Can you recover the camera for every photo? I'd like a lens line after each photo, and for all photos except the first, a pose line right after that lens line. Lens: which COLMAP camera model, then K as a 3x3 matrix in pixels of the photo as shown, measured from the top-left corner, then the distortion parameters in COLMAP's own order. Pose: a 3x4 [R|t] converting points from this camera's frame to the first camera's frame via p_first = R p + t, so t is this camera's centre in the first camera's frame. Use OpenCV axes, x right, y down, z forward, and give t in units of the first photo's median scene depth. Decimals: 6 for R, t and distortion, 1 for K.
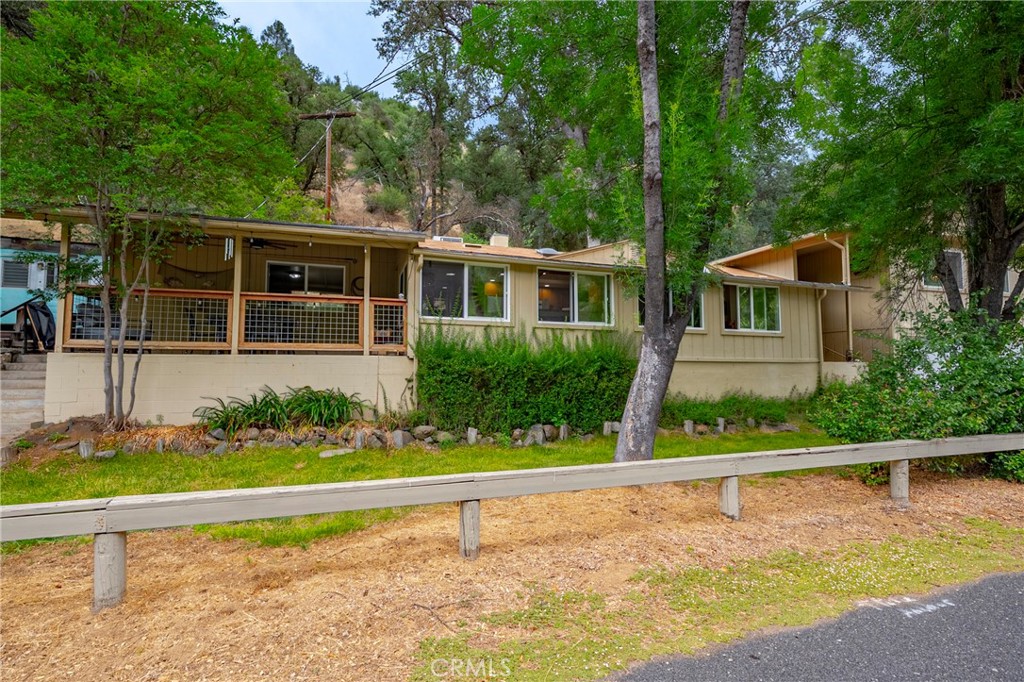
lens RADIAL K [[472.6, 0, 512.7], [0, 472.6, 337.0], [0, 0, 1]] dist [-0.006489, 0.000369]
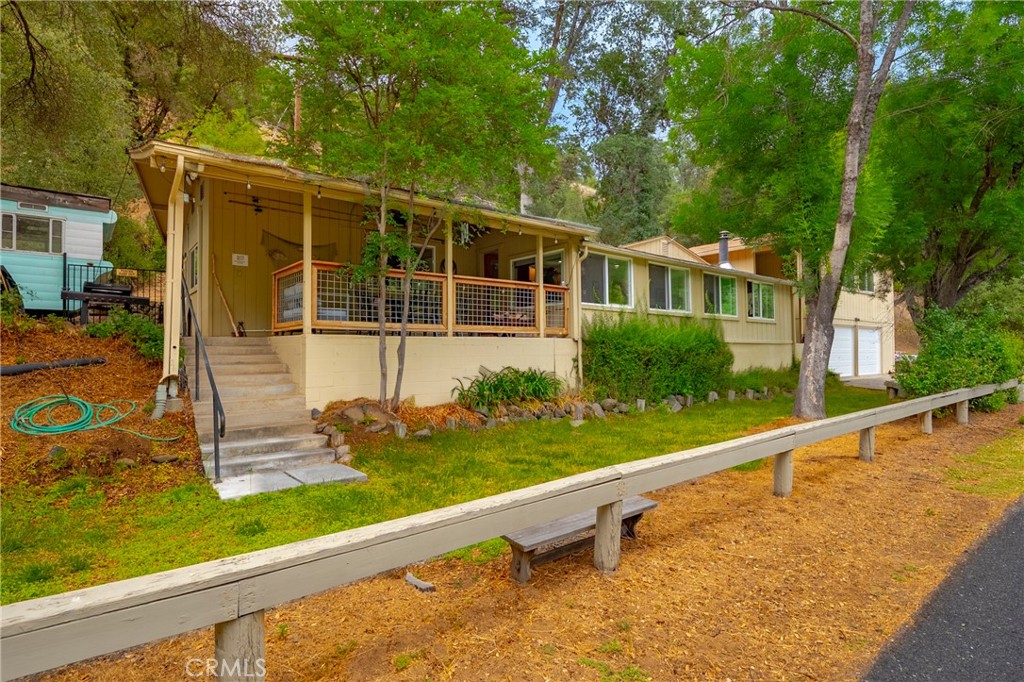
lens RADIAL K [[521.4, 0, 515.8], [0, 521.4, 333.7], [0, 0, 1]] dist [-0.001375, 0.001057]
pose [[0.937239, 0.003283, 0.348673, -0.781762], [-0.013271, 0.999567, 0.026259, -0.000686], [-0.348435, -0.029238, 0.936877, -0.096748]]
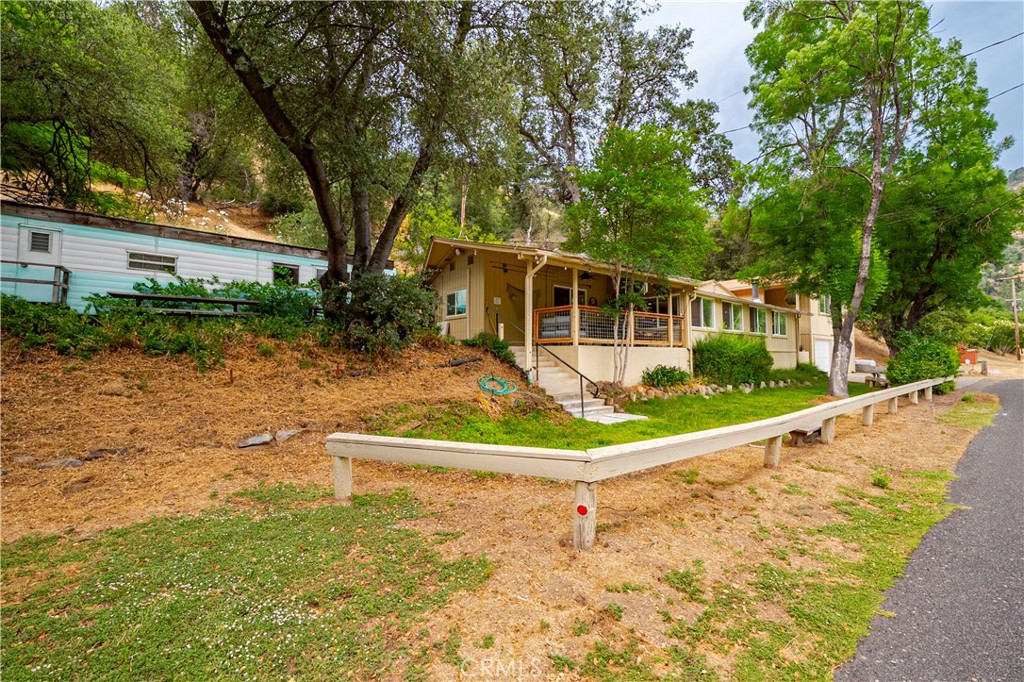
lens RADIAL K [[407.3, 0, 511.0], [0, 407.3, 335.3], [0, 0, 1]] dist [-0.013670, 0.000715]
pose [[0.947341, 0.014669, 0.319890, -1.391749], [-0.019589, 0.999734, 0.012167, -0.014277], [-0.319626, -0.017792, 0.947377, -0.277868]]
